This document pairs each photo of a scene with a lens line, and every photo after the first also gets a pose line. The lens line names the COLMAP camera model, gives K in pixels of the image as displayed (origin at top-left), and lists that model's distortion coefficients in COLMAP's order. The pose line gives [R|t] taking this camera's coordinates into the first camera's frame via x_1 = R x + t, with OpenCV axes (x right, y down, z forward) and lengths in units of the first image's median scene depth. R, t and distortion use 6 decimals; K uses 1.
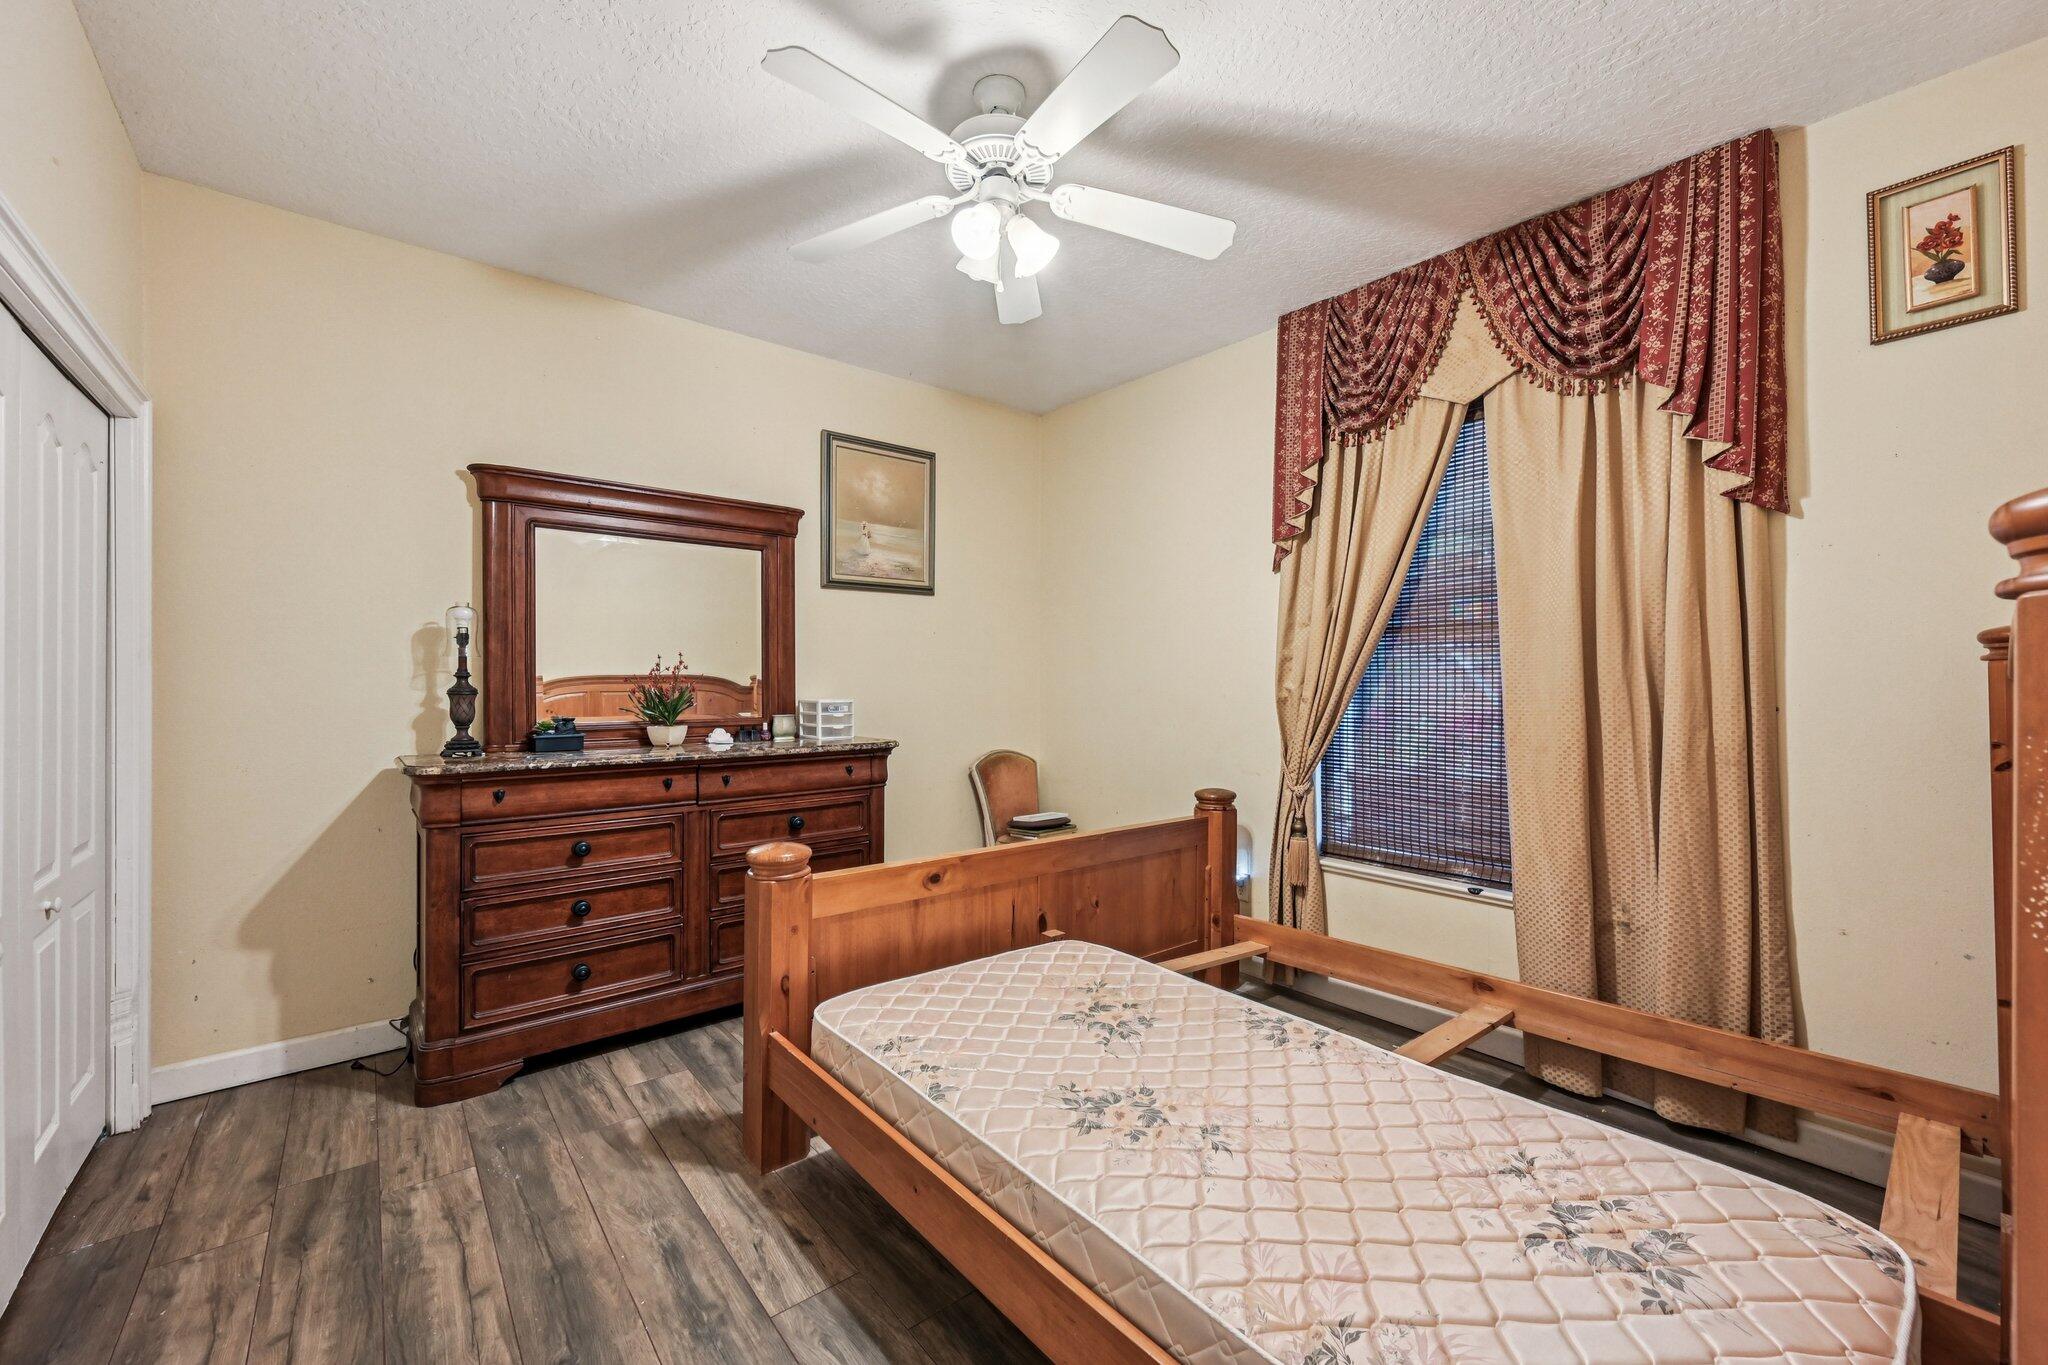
lens RADIAL K [[812.5, 0, 1024.9], [0, 812.5, 677.0], [0, 0, 1]] dist [0.002086, 0.000135]
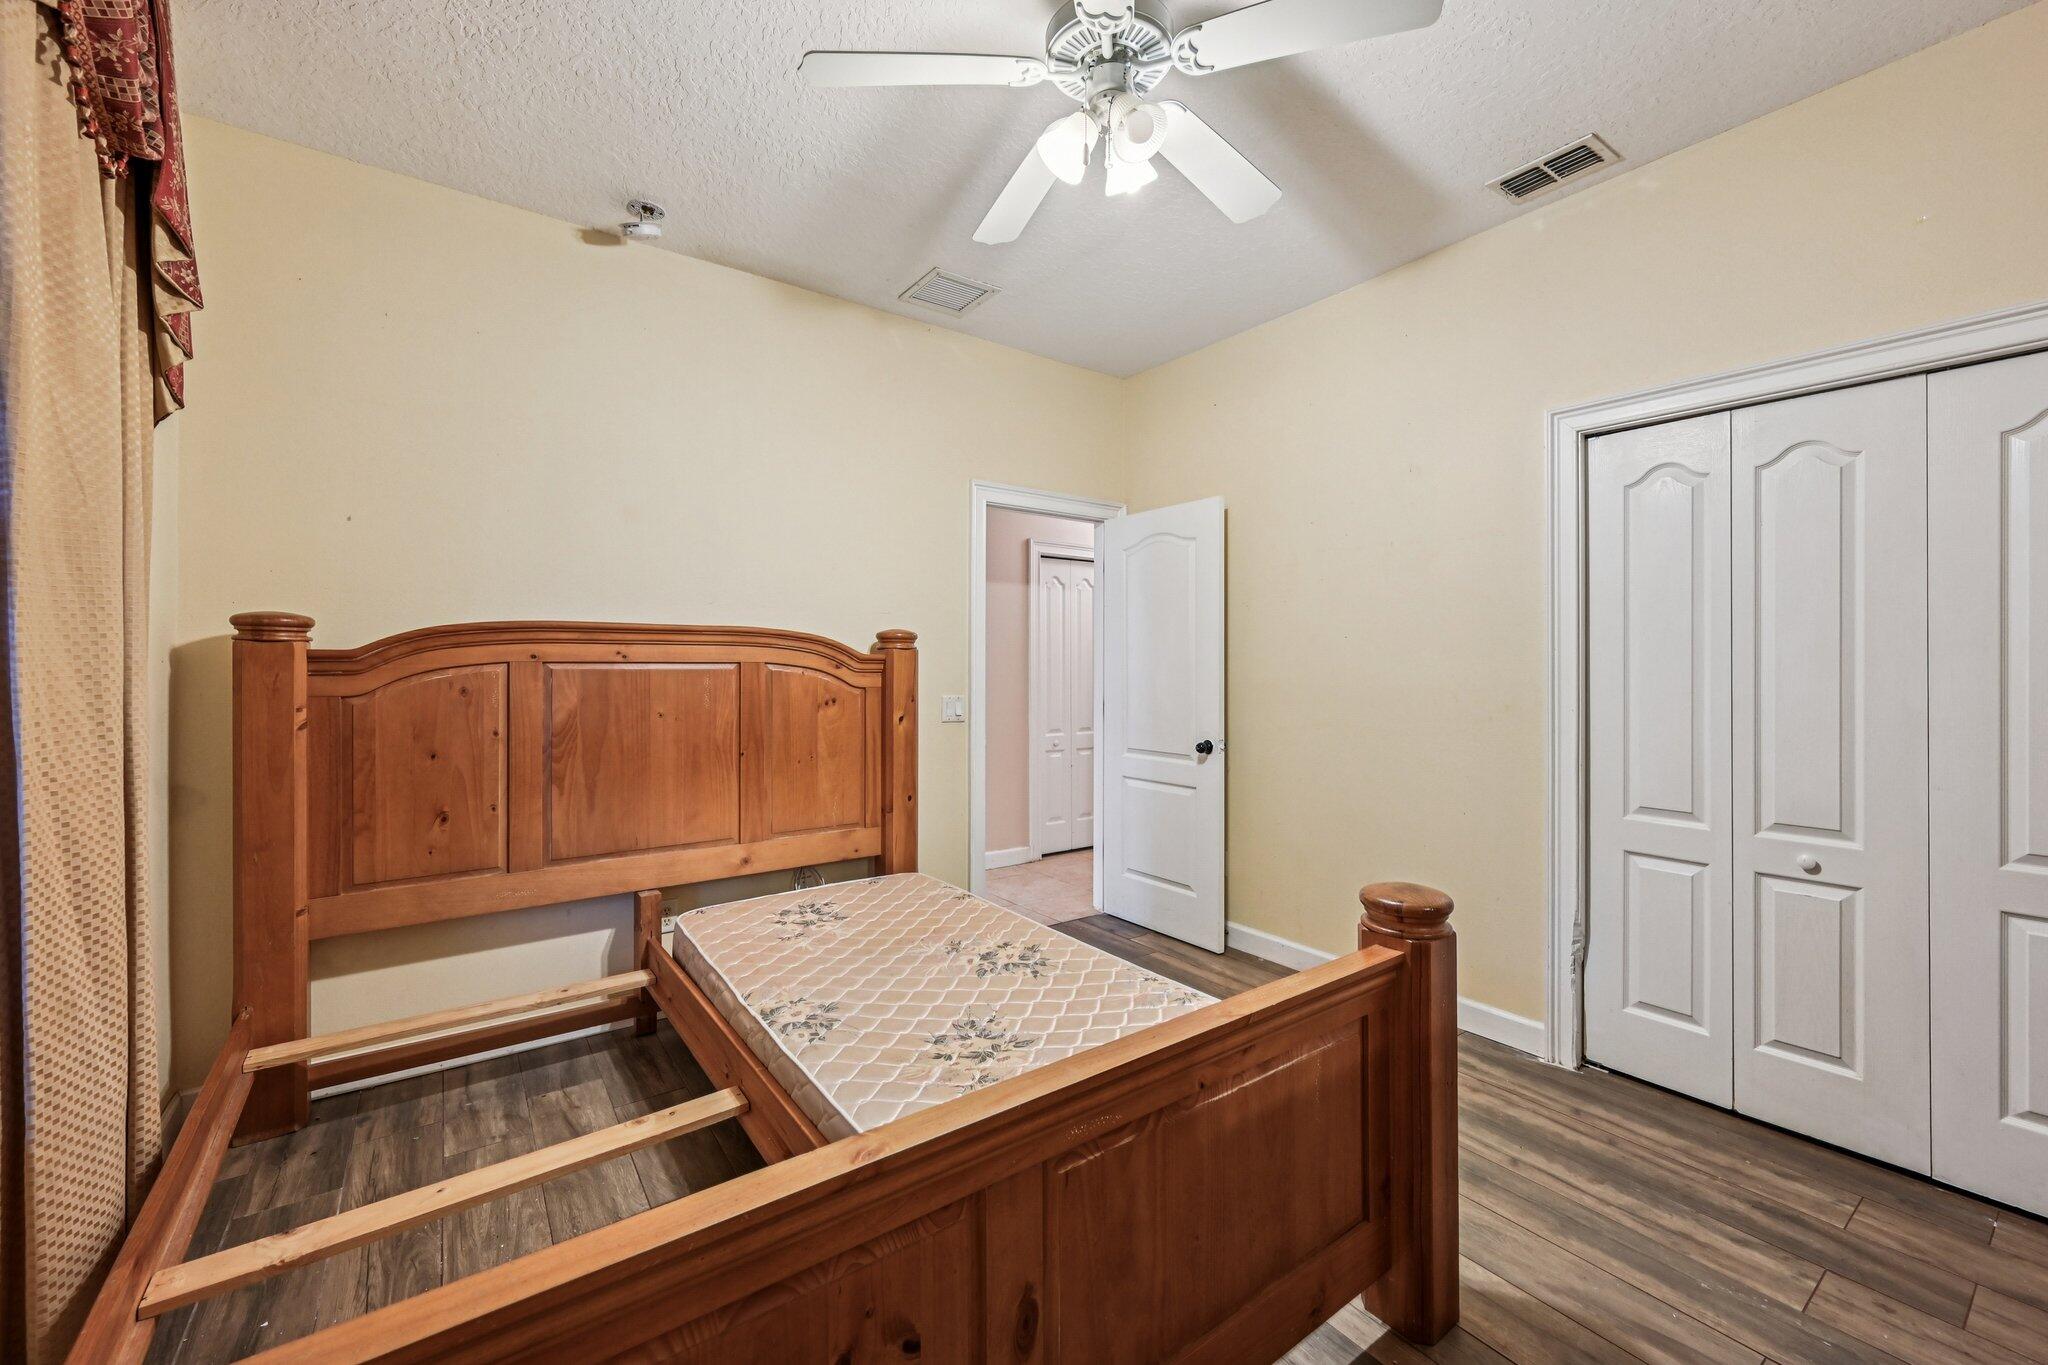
lens RADIAL K [[812.5, 0, 1023.6], [0, 812.5, 666.7], [0, 0, 1]] dist [0.002086, 0.000135]
pose [[-0.997817, -0.004455, 0.065888, -0.005412], [-0.004707, 0.999982, -0.003667, 0.012376], [-0.065871, -0.003969, -0.997820, 1.979551]]
